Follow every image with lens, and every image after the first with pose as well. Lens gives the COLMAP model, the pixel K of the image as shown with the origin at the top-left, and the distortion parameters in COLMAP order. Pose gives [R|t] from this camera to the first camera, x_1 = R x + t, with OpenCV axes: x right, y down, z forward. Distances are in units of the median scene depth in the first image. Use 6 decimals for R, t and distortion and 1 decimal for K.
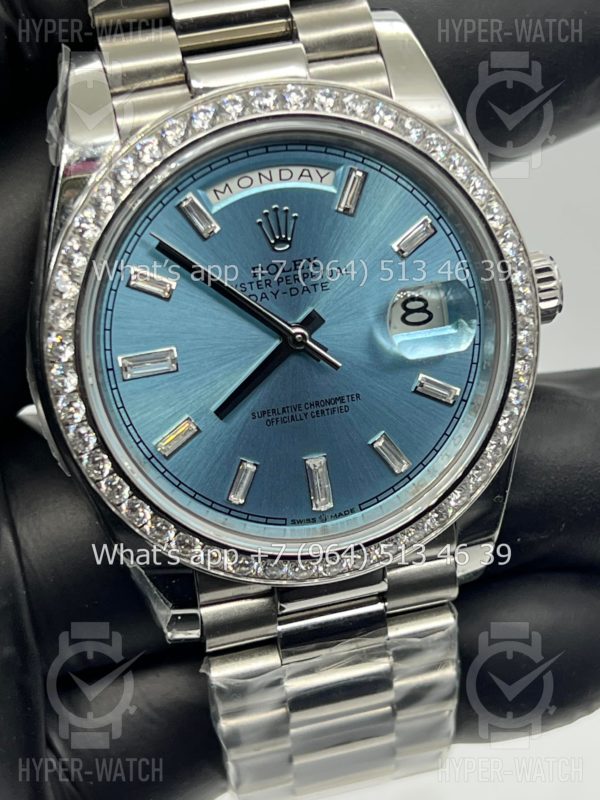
lens RADIAL K [[1772.9, 0, 301.1], [0, 1772.9, 403.4], [0, 0, 1]] dist [0.294187, 0.000000]
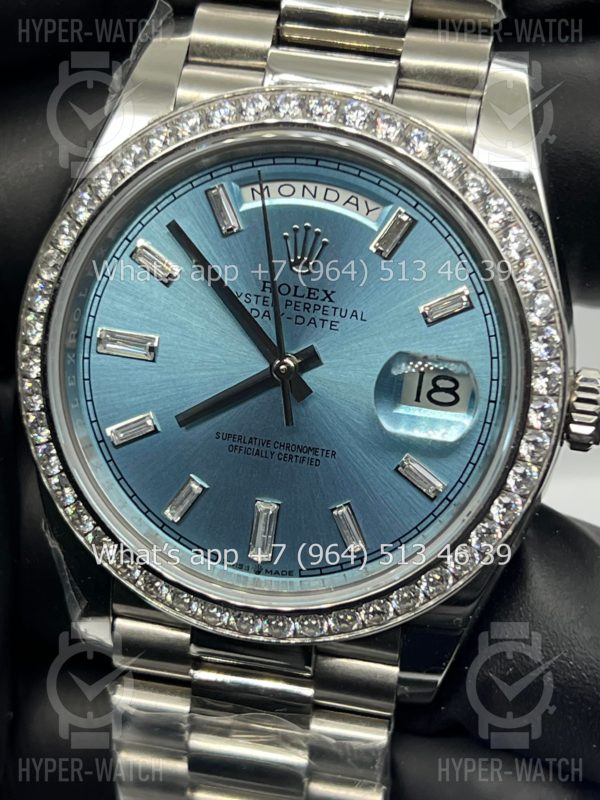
lens RADIAL K [[1772.9, 0, 295.7], [0, 1772.9, 396.8], [0, 0, 1]] dist [0.294187, 0.000000]
pose [[0.899543, 0.316586, -0.300991, 0.279895], [-0.330820, 0.943686, 0.003891, -0.028802], [0.285272, 0.096074, 0.953619, 0.137079]]
